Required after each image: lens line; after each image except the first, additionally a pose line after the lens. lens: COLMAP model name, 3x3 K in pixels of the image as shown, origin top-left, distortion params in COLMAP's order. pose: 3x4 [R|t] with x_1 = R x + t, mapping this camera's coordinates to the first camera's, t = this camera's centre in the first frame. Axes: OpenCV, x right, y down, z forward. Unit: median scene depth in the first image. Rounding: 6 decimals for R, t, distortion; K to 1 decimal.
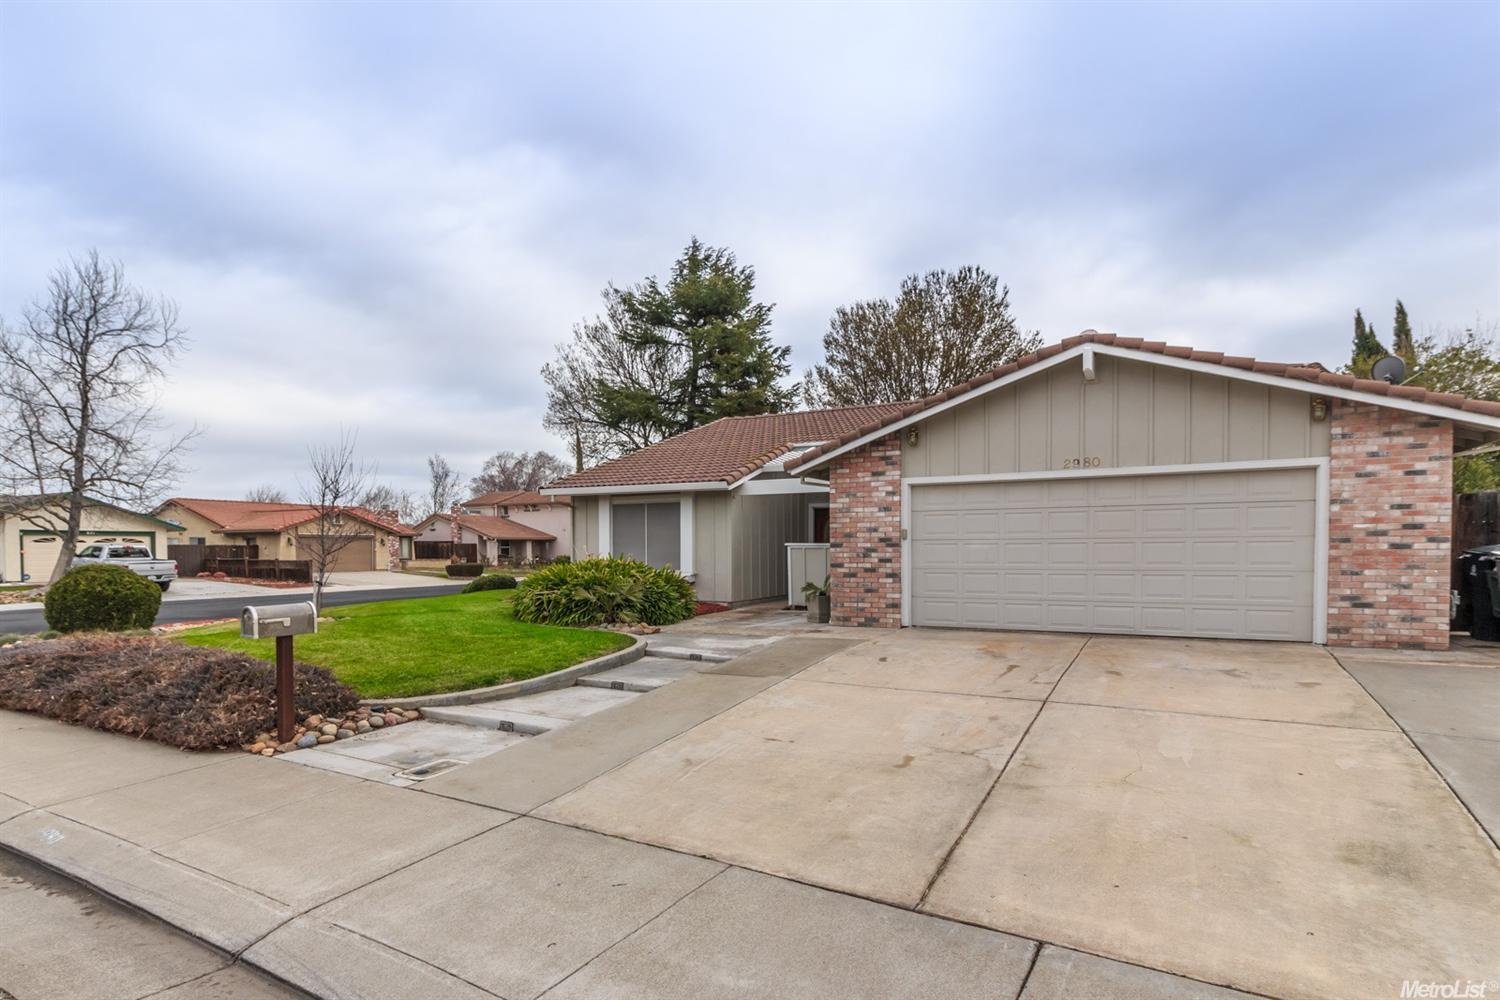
lens RADIAL K [[788.7, 0, 752.1], [0, 788.7, 501.7], [0, 0, 1]] dist [-0.001323, -0.000041]
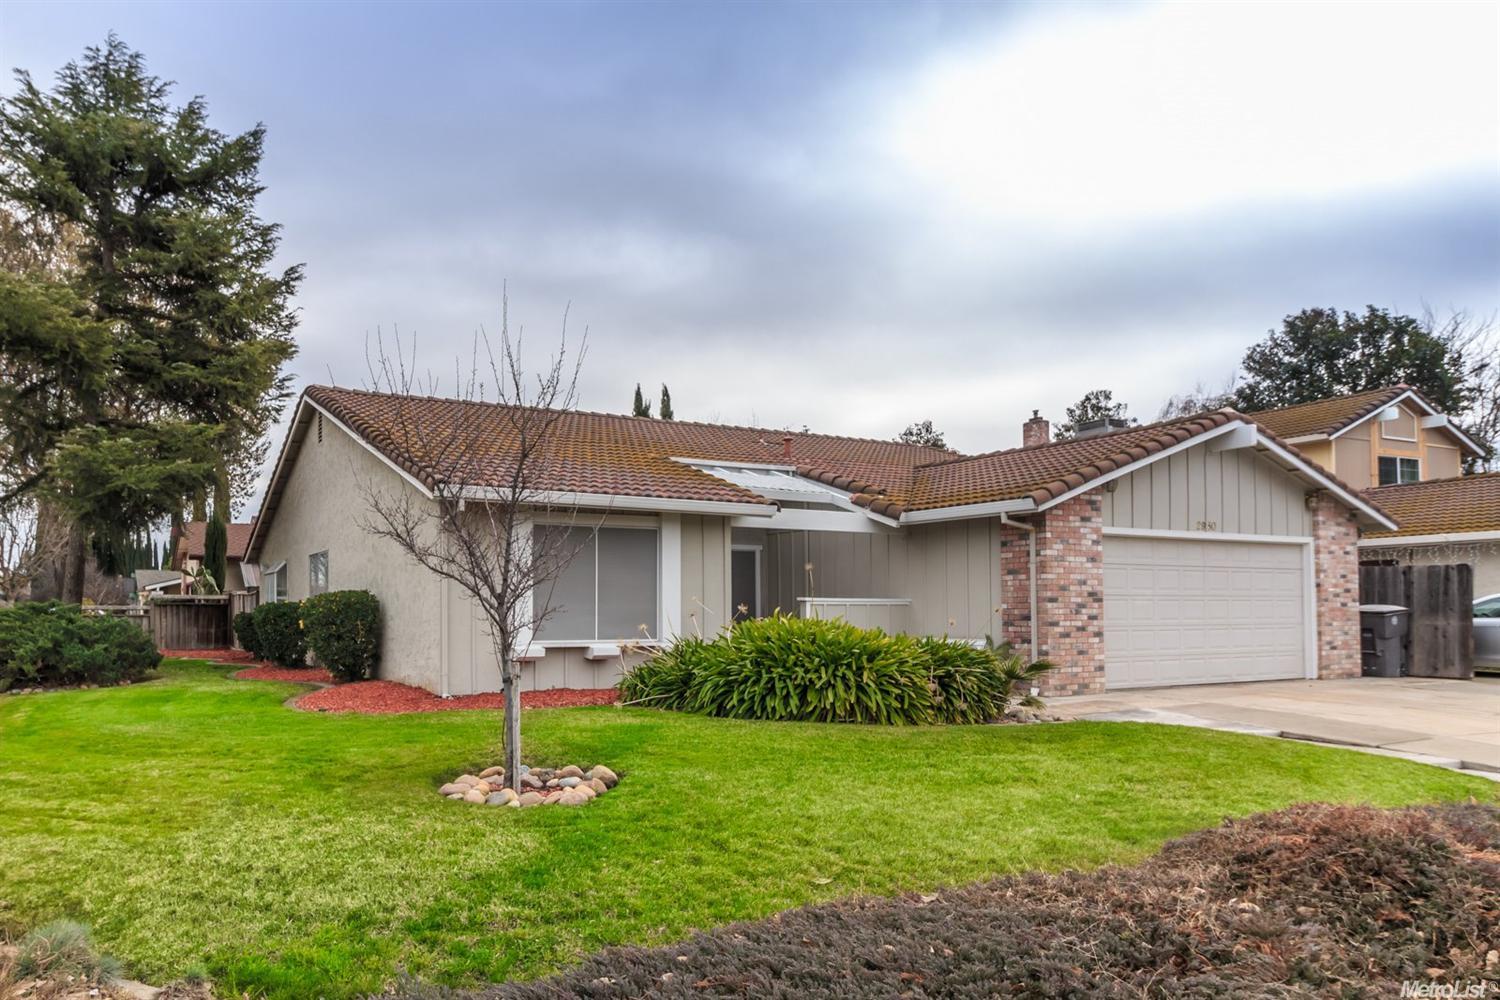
lens RADIAL K [[959.0, 0, 750.2], [0, 959.0, 501.6], [0, 0, 1]] dist [0.002346, 0.000261]
pose [[0.573984, 0.094912, 0.813348, -0.935475], [-0.050598, 0.995473, -0.080457, 0.050751], [-0.817302, 0.005027, 0.576187, 0.687763]]
